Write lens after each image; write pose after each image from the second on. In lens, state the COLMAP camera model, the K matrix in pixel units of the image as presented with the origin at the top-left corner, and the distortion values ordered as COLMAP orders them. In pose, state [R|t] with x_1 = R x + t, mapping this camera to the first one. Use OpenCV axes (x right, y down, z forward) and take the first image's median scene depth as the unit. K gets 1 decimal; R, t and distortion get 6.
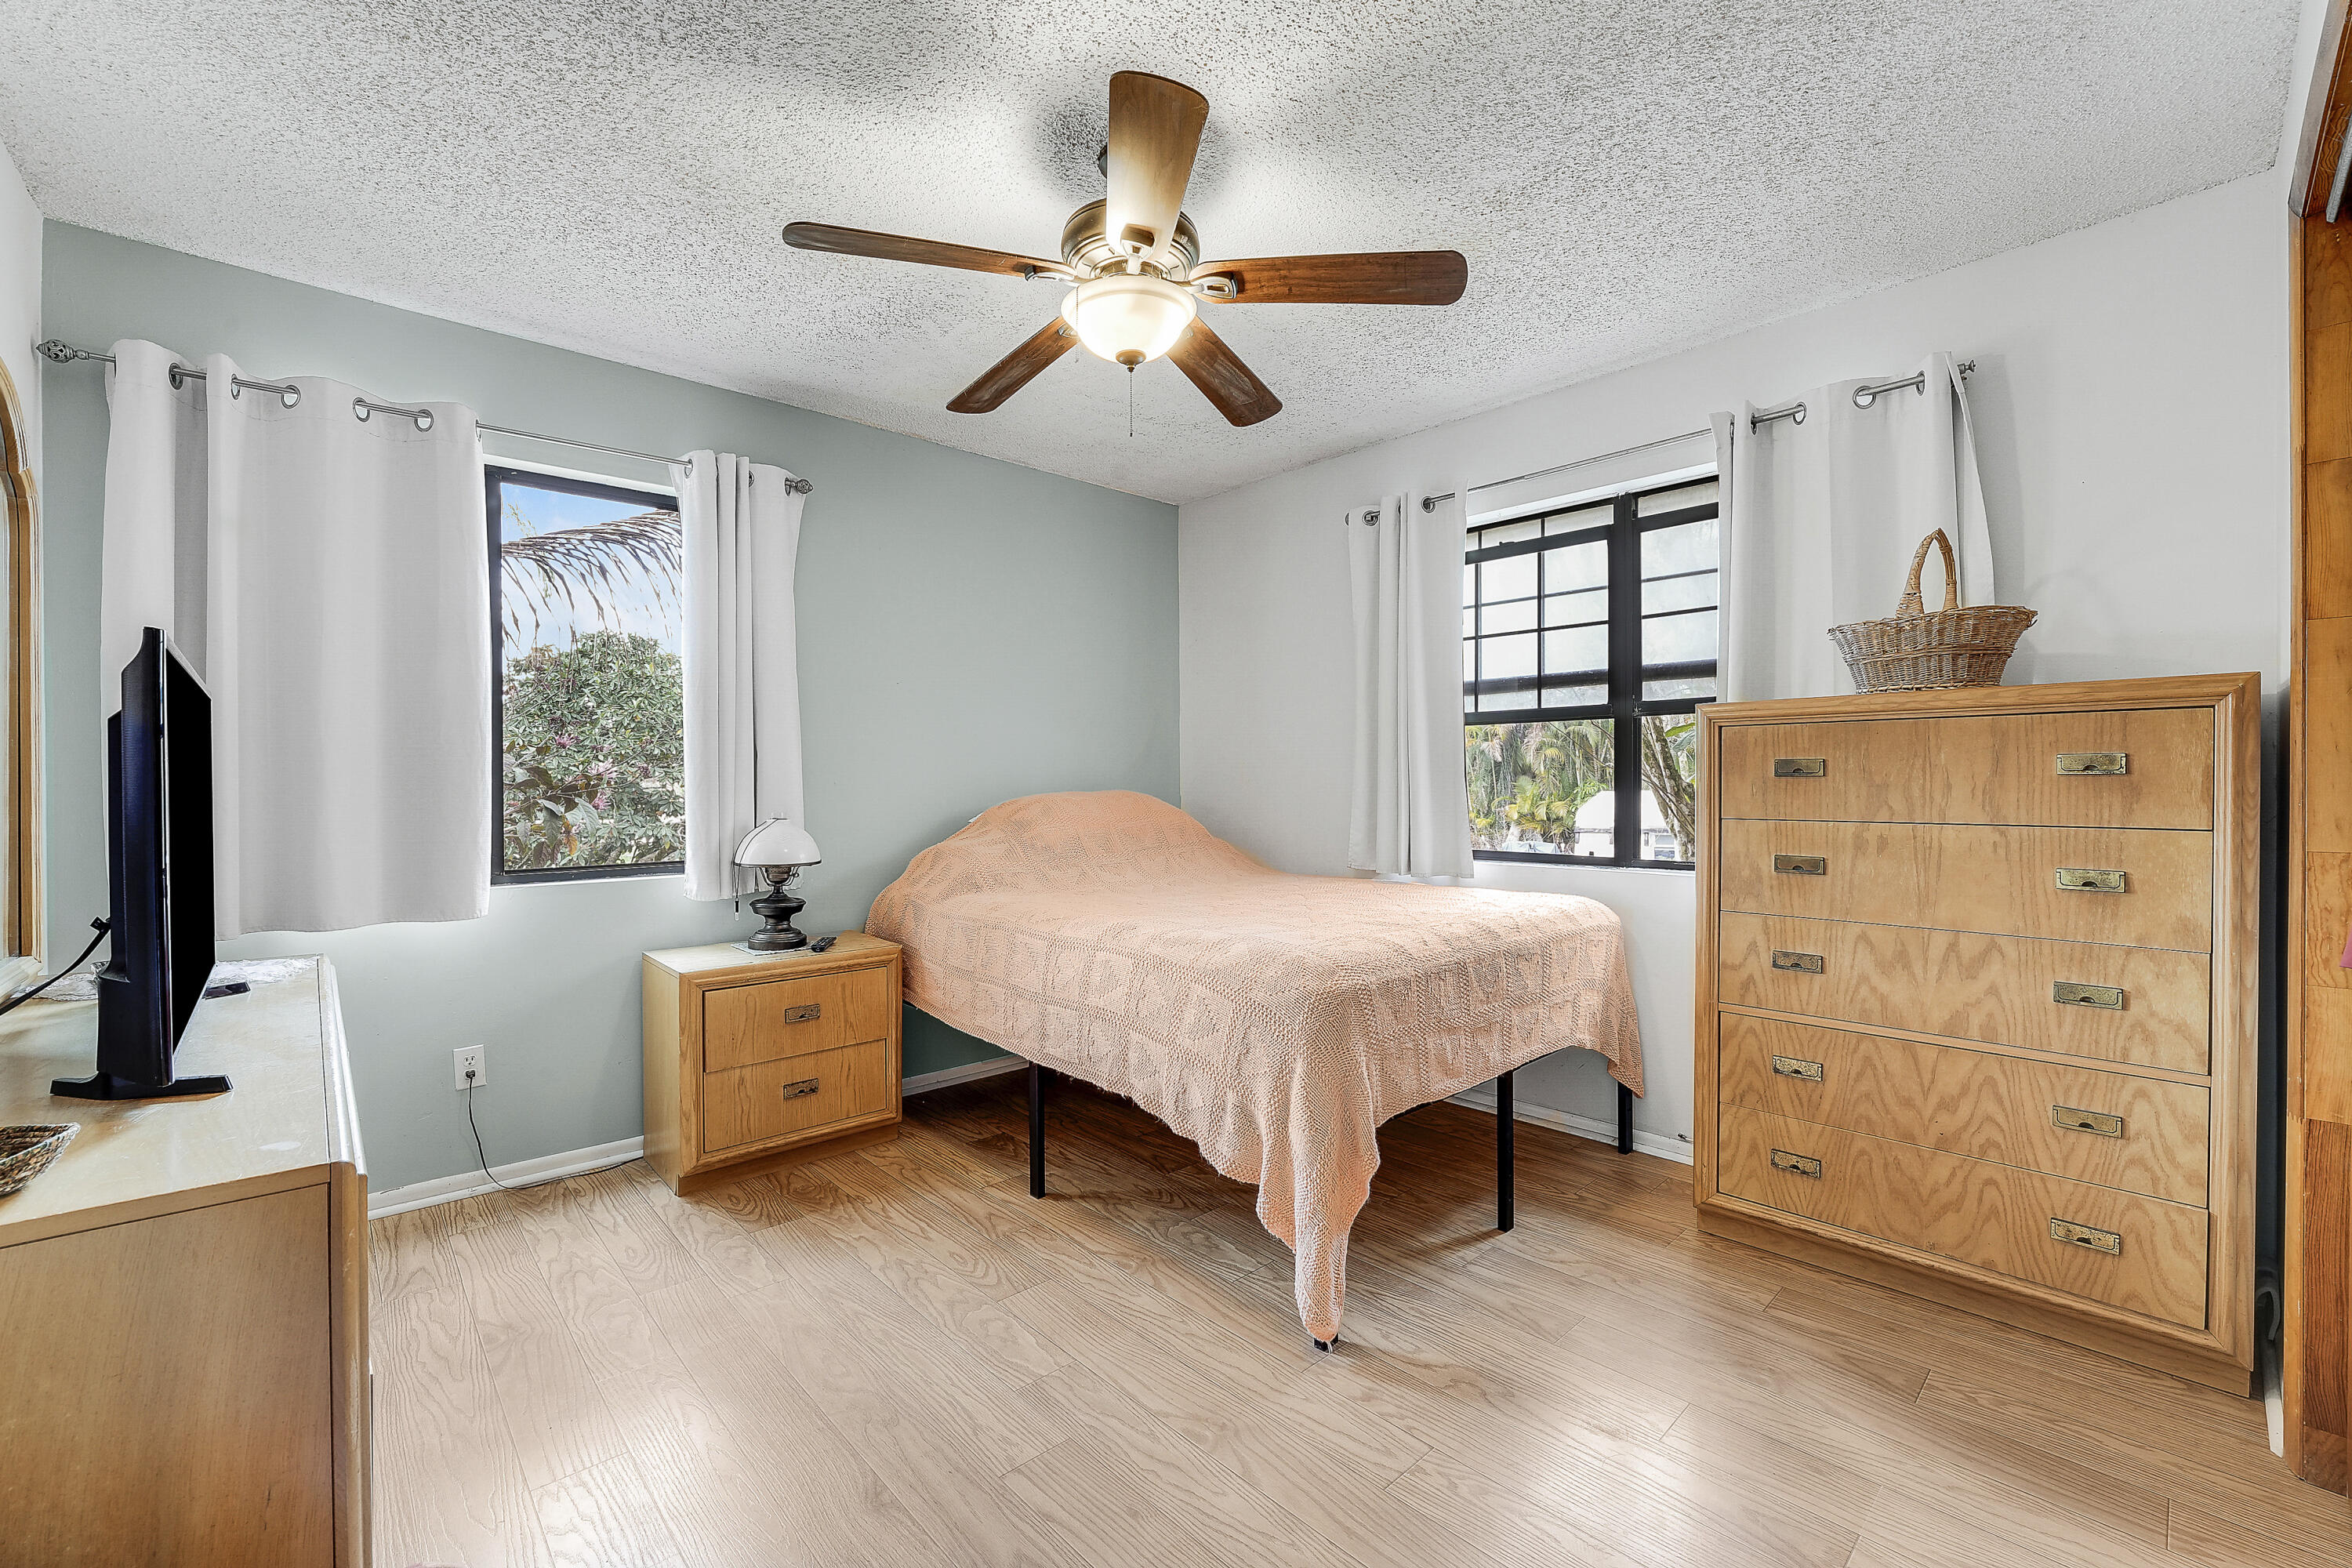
lens RADIAL K [[1003.7, 0, 1181.9], [0, 1003.7, 782.8], [0, 0, 1]] dist [-0.000902, -0.000061]
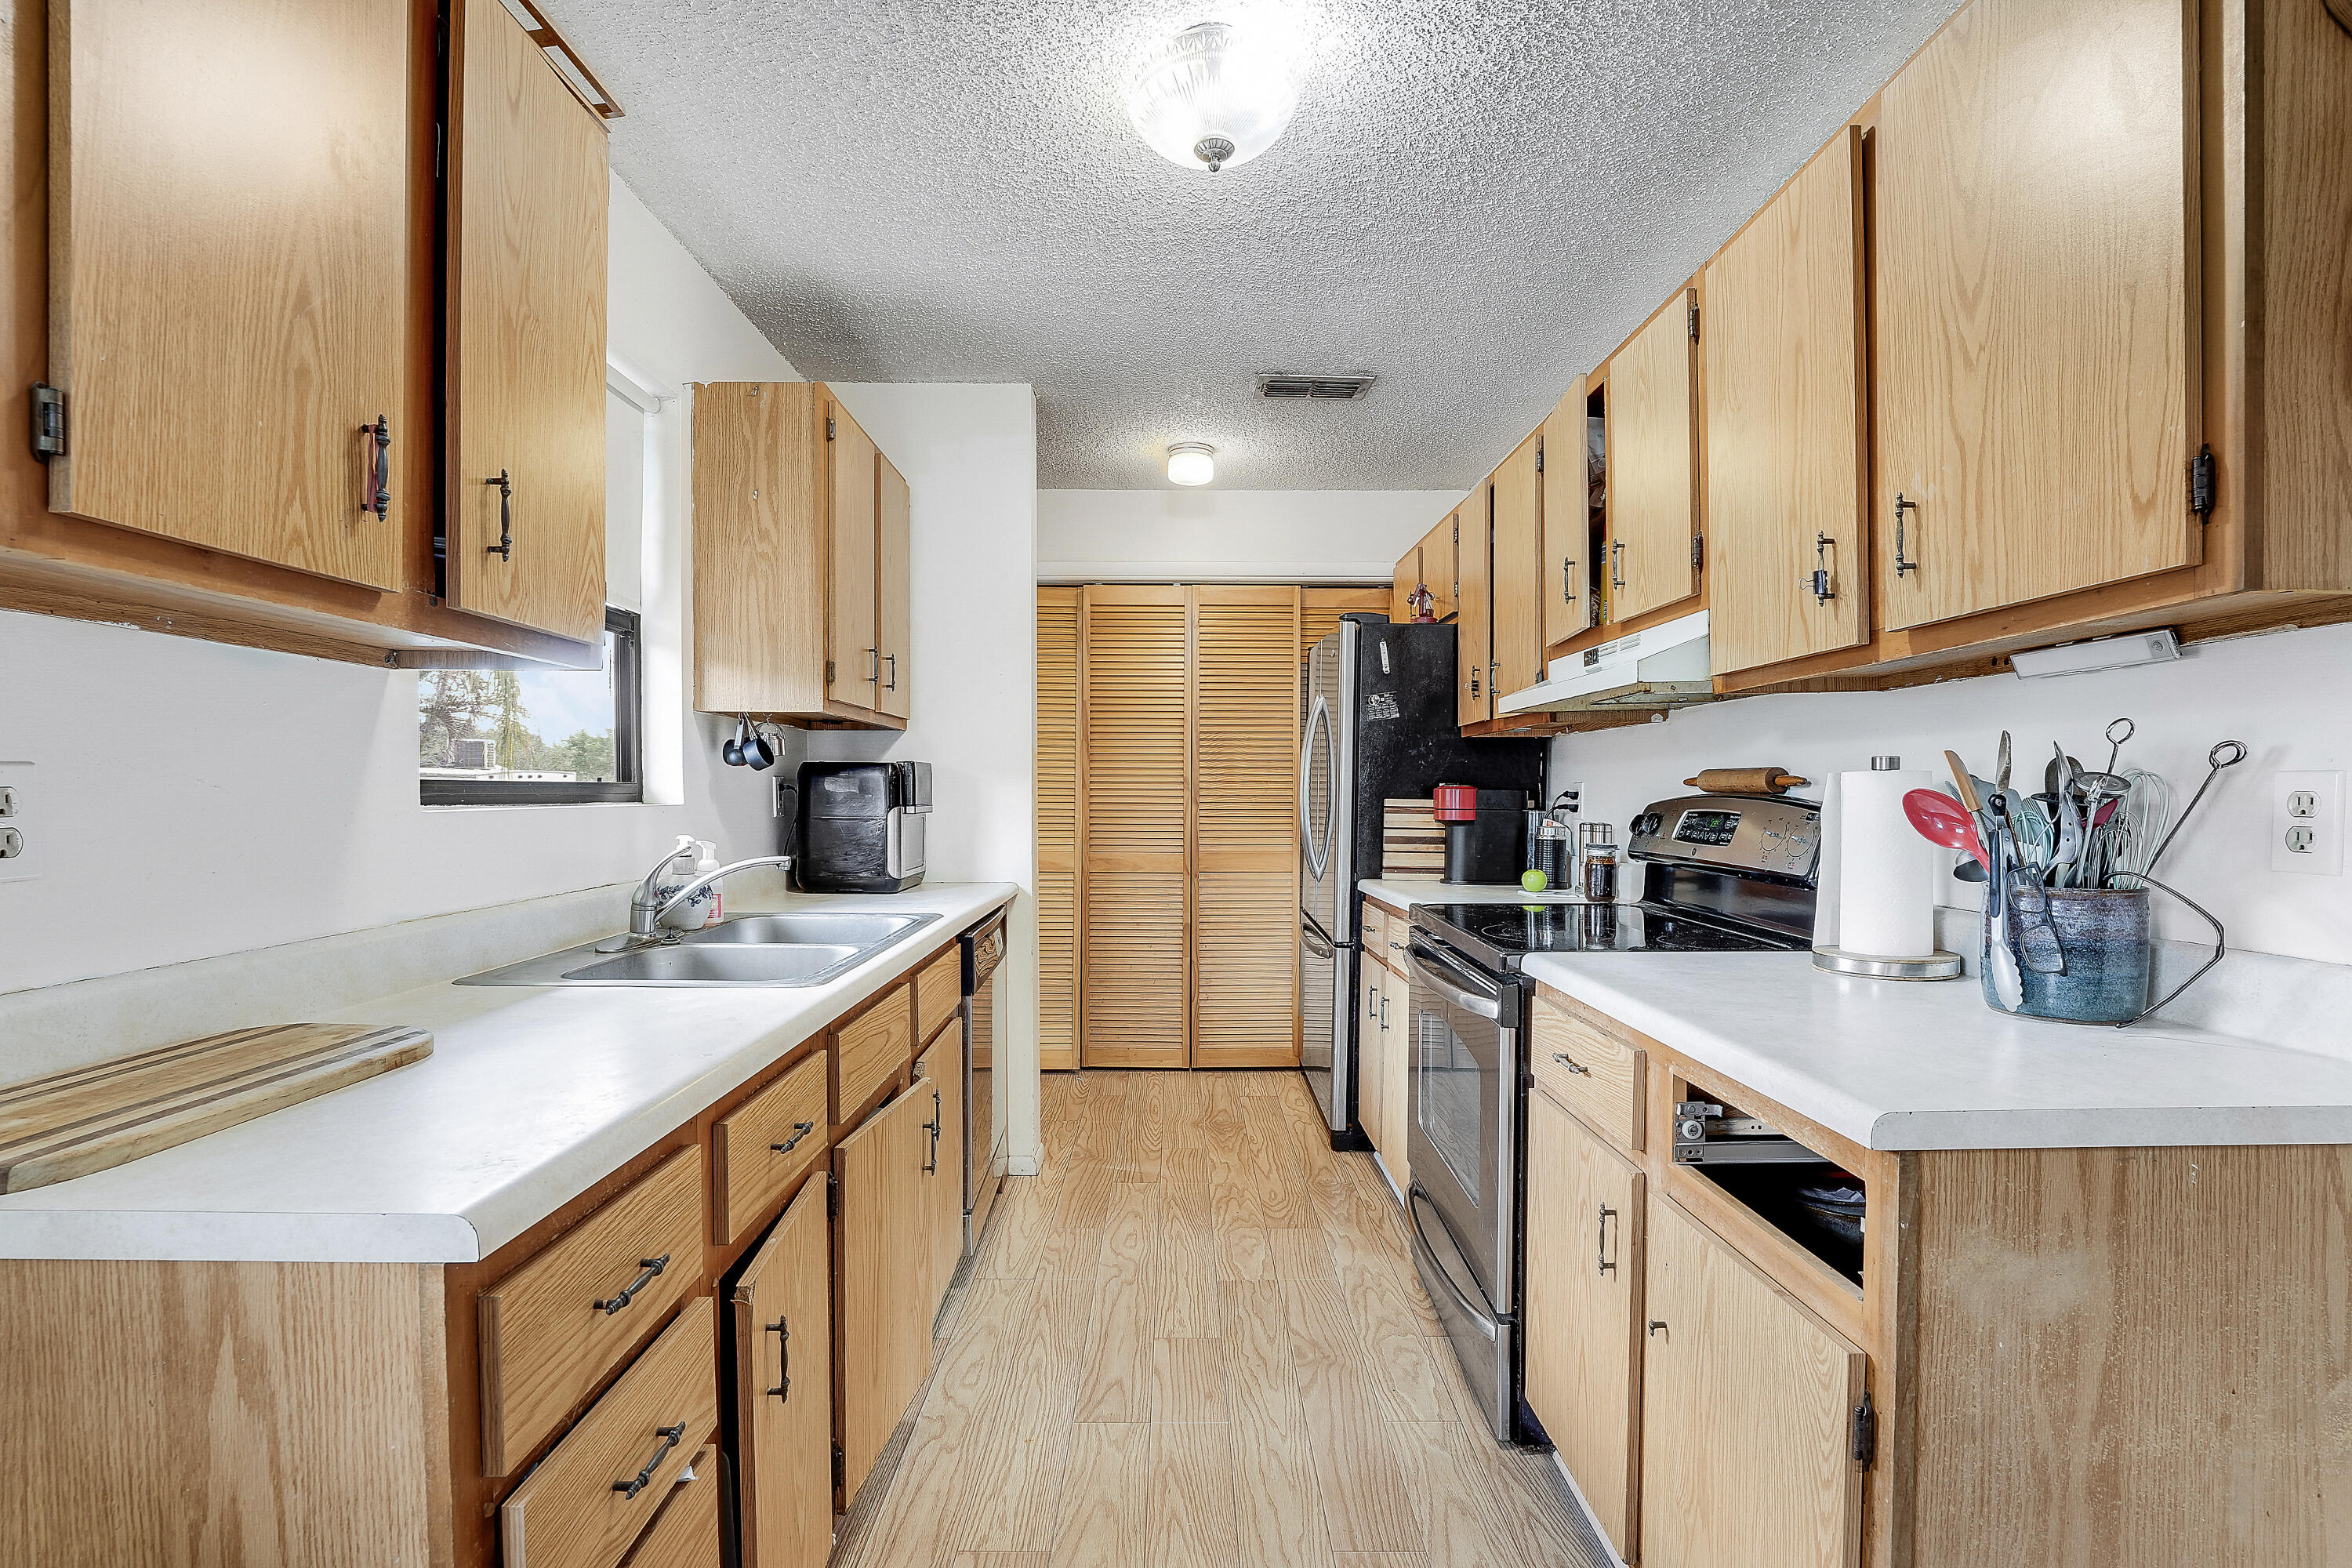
lens RADIAL K [[1003.7, 0, 1176.3], [0, 1003.7, 793.8], [0, 0, 1]] dist [-0.000902, -0.000061]
pose [[0.754011, 0.009016, -0.656800, -0.126910], [-0.012756, 0.999918, -0.000918, -0.002471], [0.656738, 0.009070, 0.754064, 0.154519]]
